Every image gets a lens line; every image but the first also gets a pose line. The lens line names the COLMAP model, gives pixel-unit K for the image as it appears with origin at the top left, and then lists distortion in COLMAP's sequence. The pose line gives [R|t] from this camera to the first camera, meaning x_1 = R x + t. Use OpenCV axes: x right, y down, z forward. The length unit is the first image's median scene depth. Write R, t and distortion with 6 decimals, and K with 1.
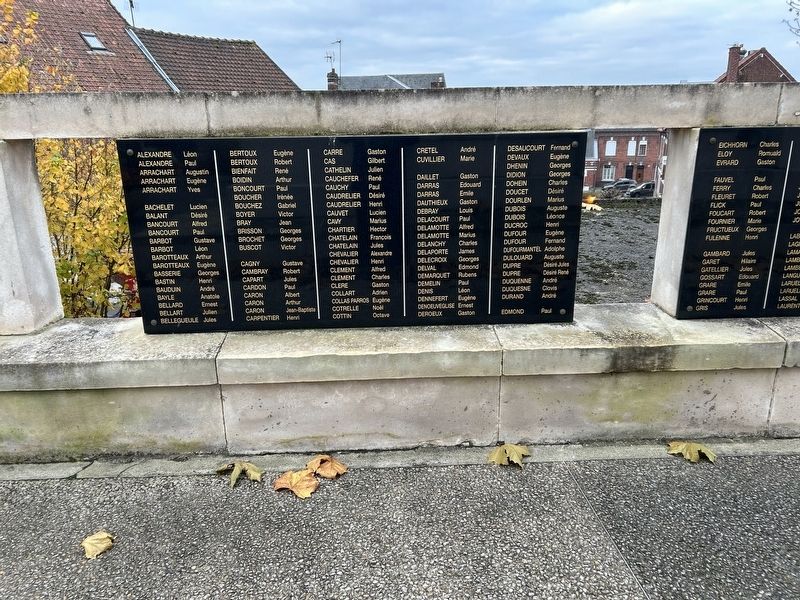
lens RADIAL K [[595.0, 0, 400.0], [0, 595.0, 300.0], [0, 0, 1]] dist [0.056779, -0.058748]
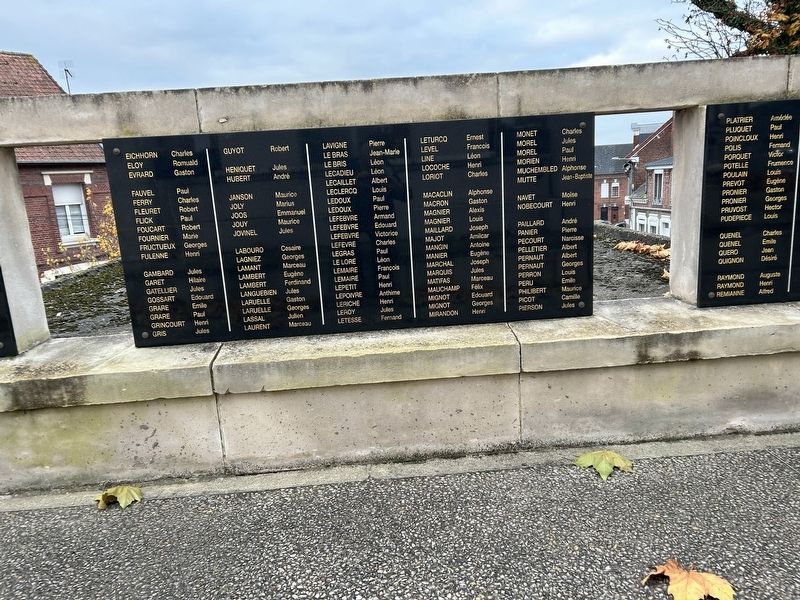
lens RADIAL K [[595.0, 0, 400.0], [0, 595.0, 300.0], [0, 0, 1]] dist [0.056779, -0.058748]
pose [[0.998900, -0.046265, 0.007657, 0.894831], [0.046744, 0.995395, -0.083683, 0.057642], [-0.003750, 0.083949, 0.996463, 0.092103]]
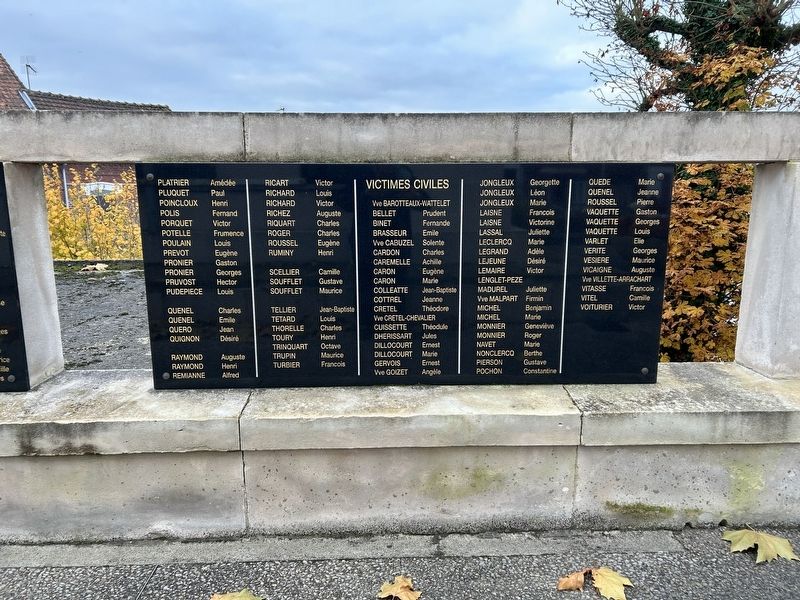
lens RADIAL K [[595.0, 0, 400.0], [0, 595.0, 300.0], [0, 0, 1]] dist [0.056779, -0.058748]
pose [[0.999855, 0.016735, 0.003059, 0.922329], [-0.016327, 0.994463, -0.103807, 0.054687], [-0.004779, 0.103742, 0.994593, 0.095556]]
